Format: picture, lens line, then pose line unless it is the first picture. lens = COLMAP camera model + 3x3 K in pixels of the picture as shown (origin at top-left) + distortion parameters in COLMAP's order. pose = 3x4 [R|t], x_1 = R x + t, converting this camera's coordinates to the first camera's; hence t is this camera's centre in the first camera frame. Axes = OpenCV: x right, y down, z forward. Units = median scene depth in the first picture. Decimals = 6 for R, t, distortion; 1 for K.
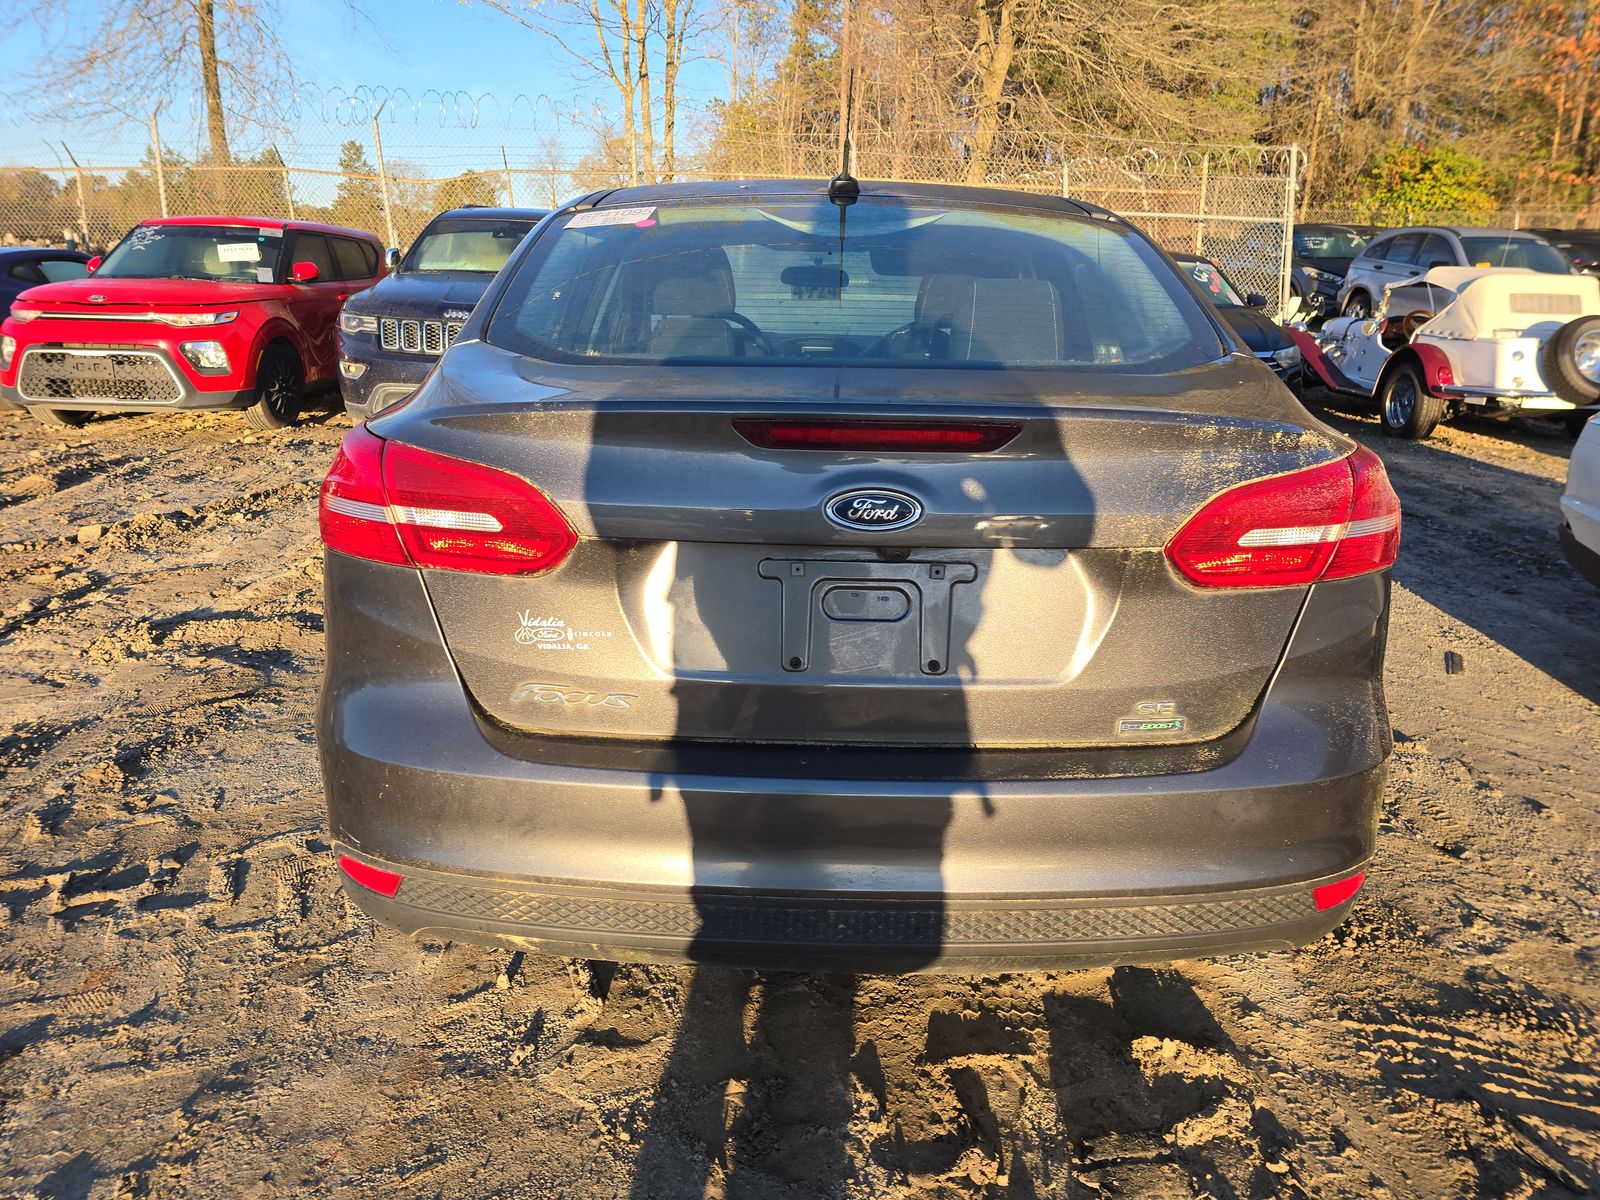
lens RADIAL K [[1090.9, 0, 800.0], [0, 1090.9, 600.0], [0, 0, 1]] dist [0.011094, -0.003021]
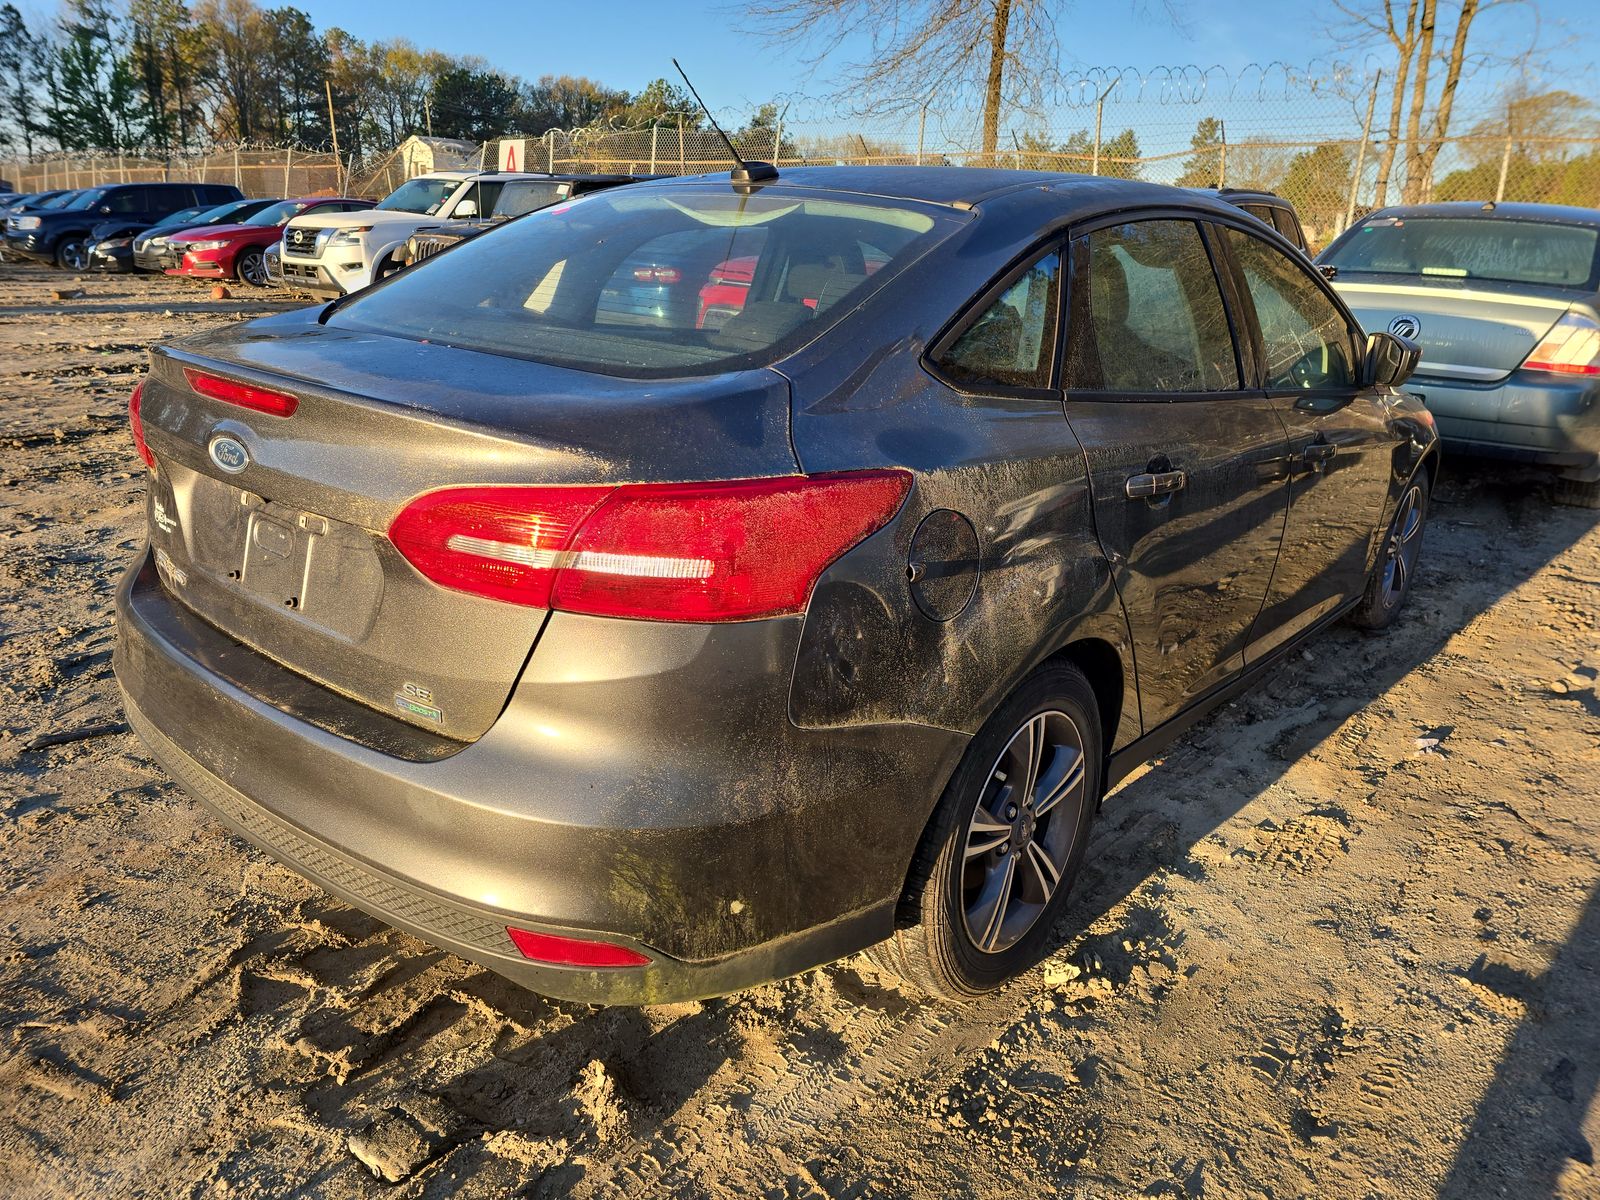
lens RADIAL K [[1109.4, 0, 800.0], [0, 1109.4, 600.0], [0, 0, 1]] dist [0.016347, -0.002570]
pose [[0.765762, 0.219299, -0.604580, 0.899336], [-0.211813, 0.973618, 0.084877, -0.111689], [0.607243, 0.063062, 0.792010, 0.284913]]
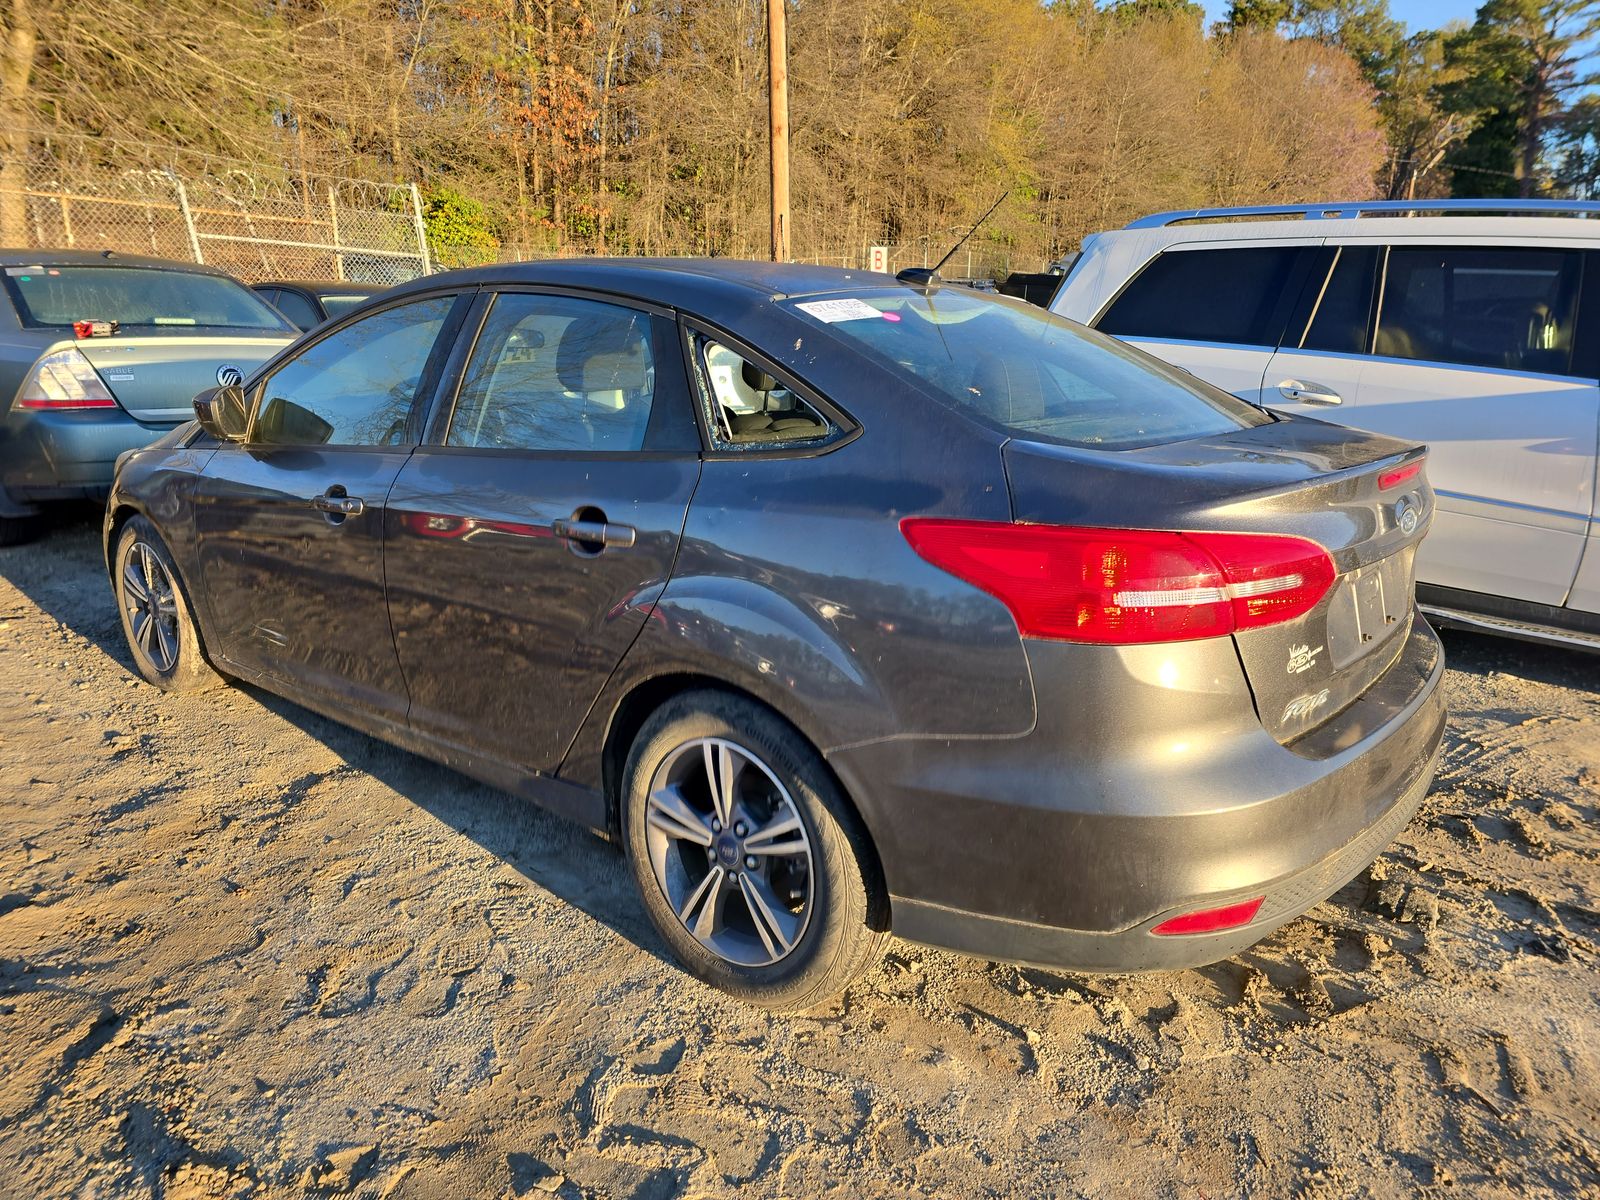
lens RADIAL K [[1090.9, 0, 800.0], [0, 1090.9, 600.0], [0, 0, 1]] dist [0.011094, -0.003021]
pose [[0.645634, -0.198866, 0.737299, -1.131387], [0.211562, 0.974285, 0.077527, -0.196216], [-0.733756, 0.105930, 0.671104, 0.415778]]
